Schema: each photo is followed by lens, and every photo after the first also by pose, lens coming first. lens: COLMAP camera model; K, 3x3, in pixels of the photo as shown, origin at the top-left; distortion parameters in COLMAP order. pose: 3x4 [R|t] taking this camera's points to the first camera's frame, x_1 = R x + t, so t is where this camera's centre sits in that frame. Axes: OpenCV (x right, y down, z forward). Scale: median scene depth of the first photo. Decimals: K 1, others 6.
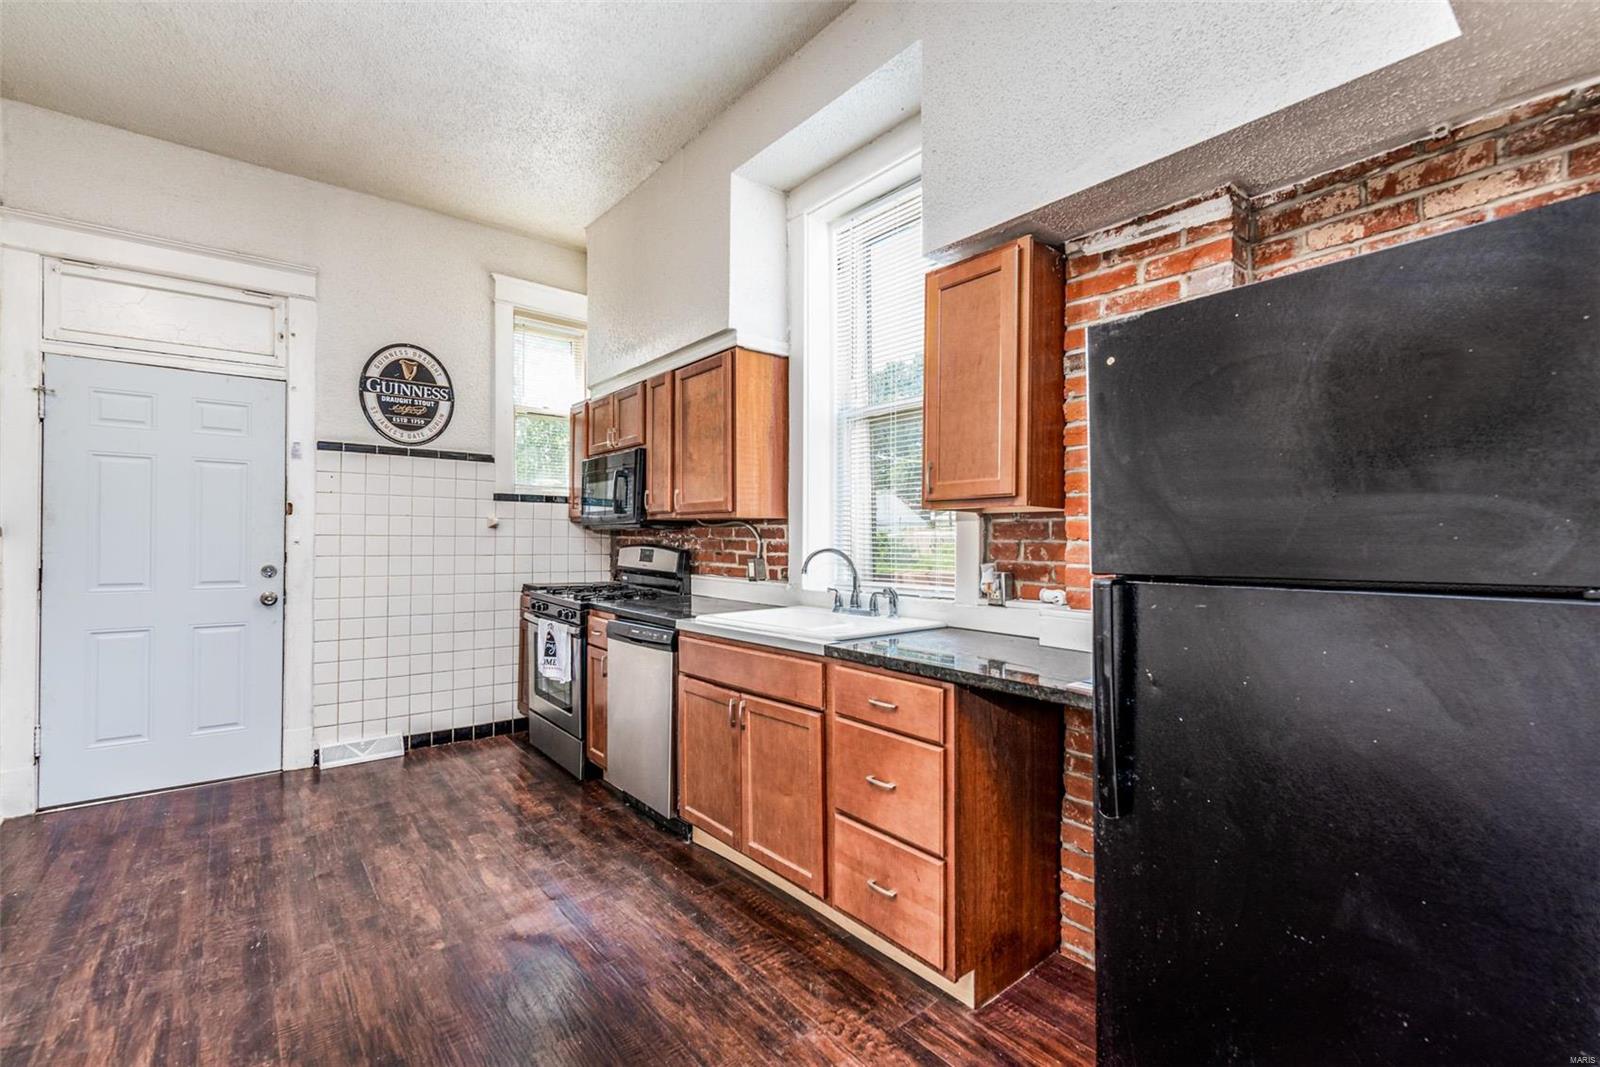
lens RADIAL K [[706.2, 0, 804.7], [0, 706.2, 538.7], [0, 0, 1]] dist [0.001356, 0.000539]
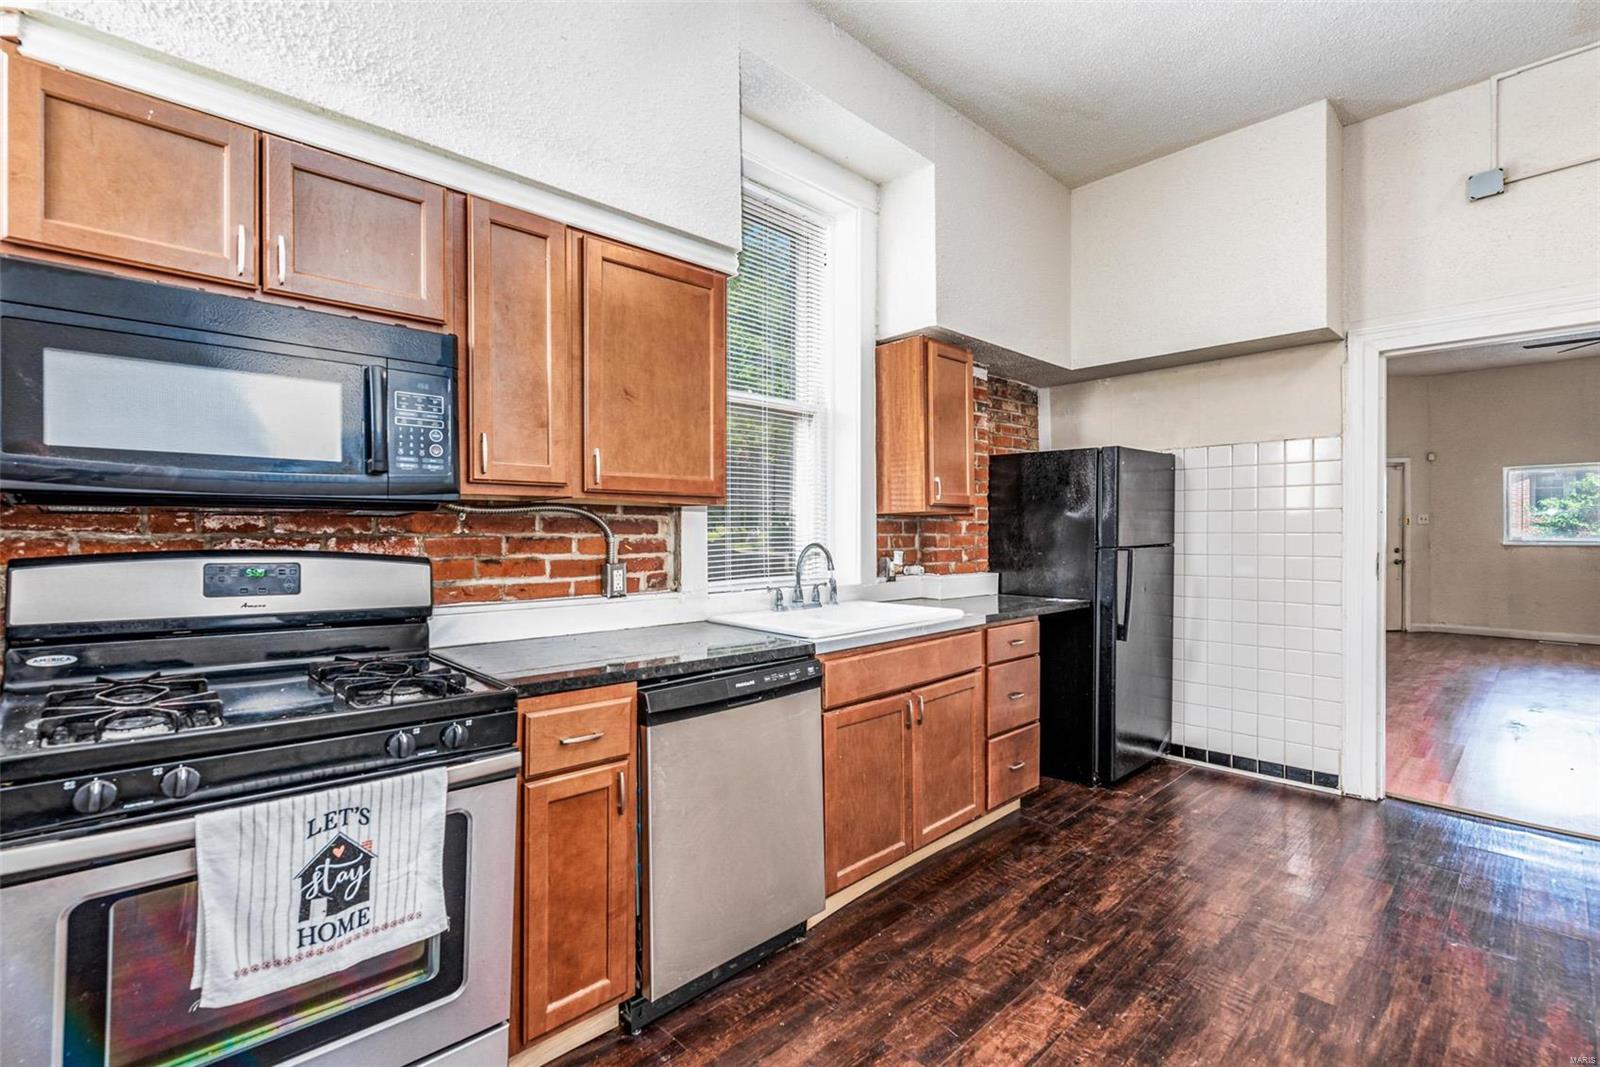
lens RADIAL K [[755.4, 0, 759.5], [0, 755.4, 535.2], [0, 0, 1]] dist [0.000621, 0.000016]
pose [[-0.074248, -0.006953, 0.997216, -0.848457], [0.000554, 0.999975, 0.007014, -0.004392], [-0.997240, 0.001073, -0.074242, 0.974631]]
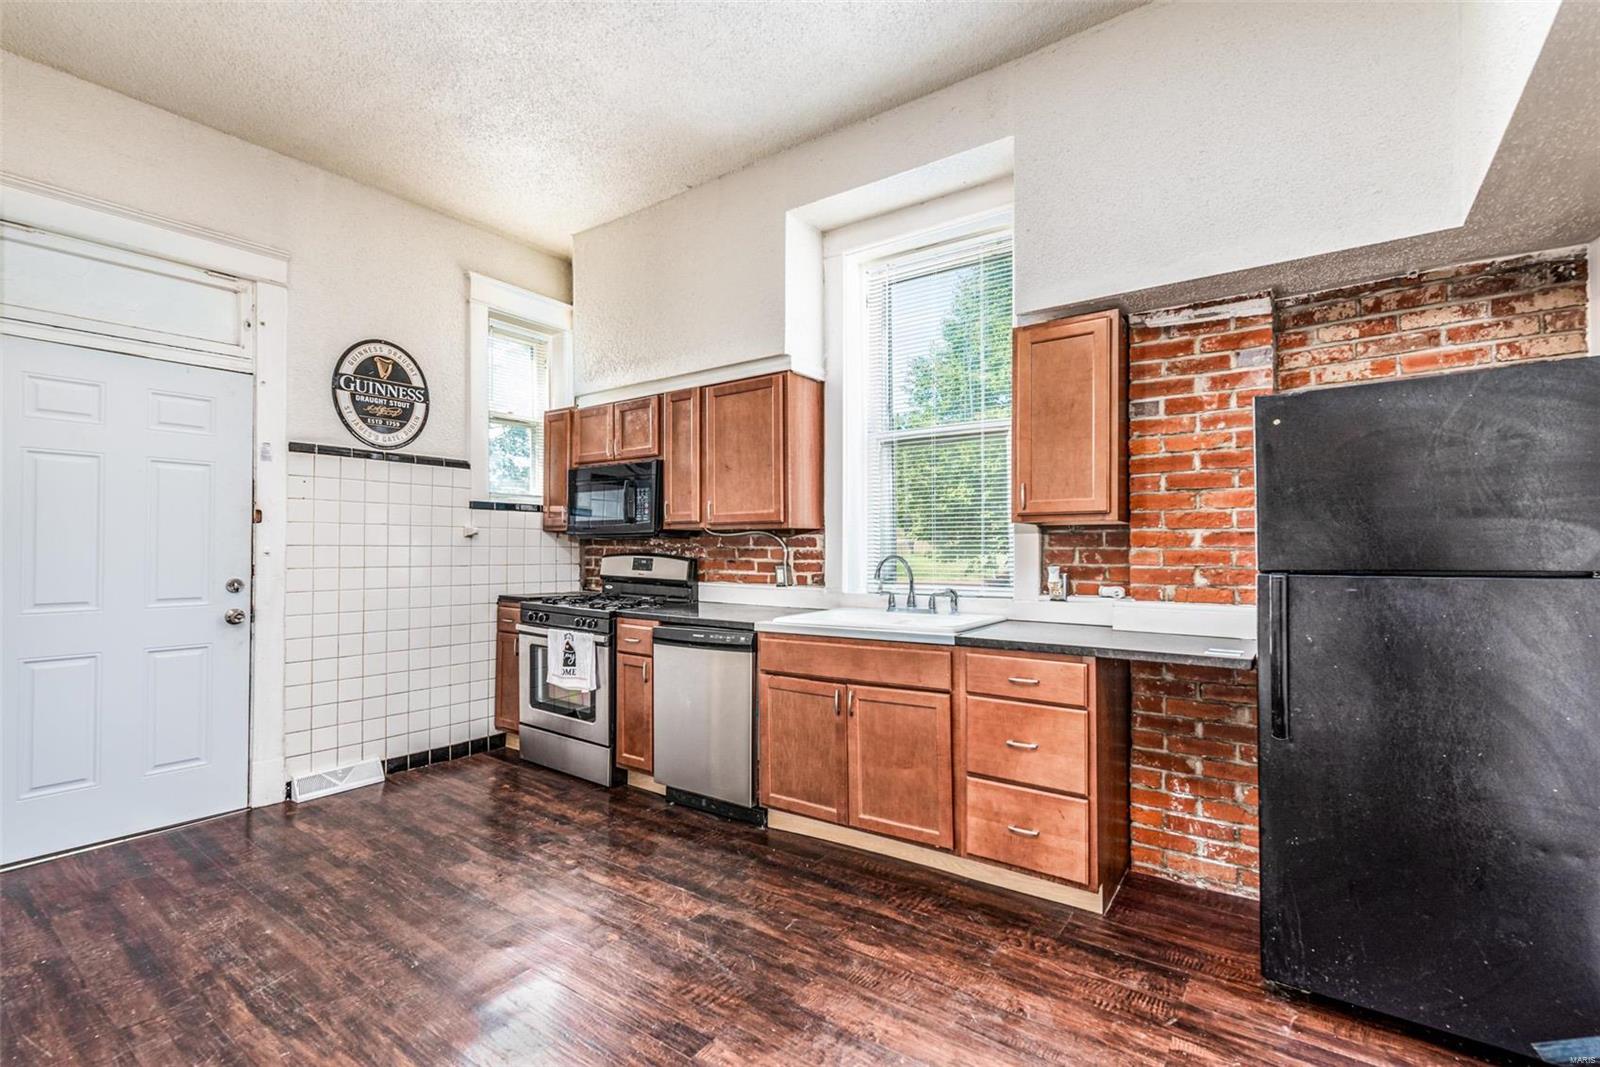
lens RADIAL K [[709.3, 0, 801.7], [0, 709.3, 544.7], [0, 0, 1]] dist [0.001619, 0.000173]
pose [[0.967523, -0.003313, 0.252762, -0.336517], [0.004200, 0.999987, -0.002971, -0.000641], [-0.252748, 0.003936, 0.967524, -0.059045]]
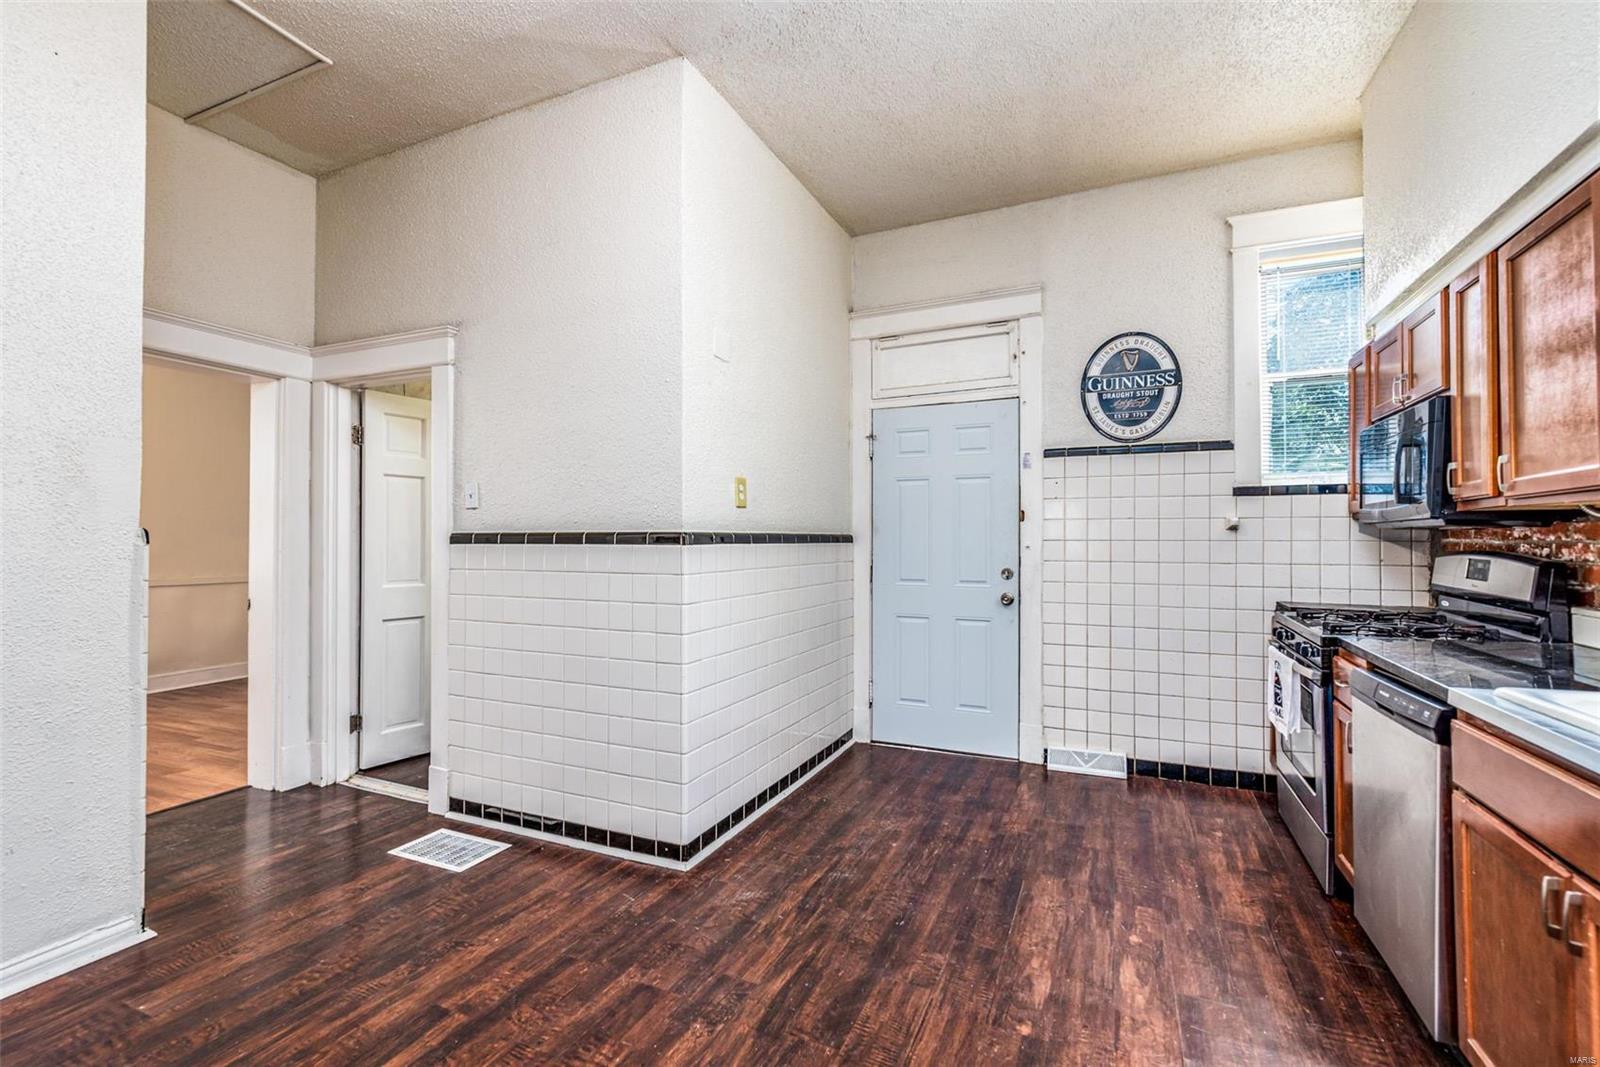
lens RADIAL K [[701.6, 0, 787.5], [0, 701.6, 534.5], [0, 0, 1]] dist [0.002604, 0.000153]
pose [[0.442567, -0.014234, -0.896622, 0.075753], [0.003599, 0.999894, -0.014097, -0.000561], [0.896728, 0.003012, 0.442571, 0.248705]]
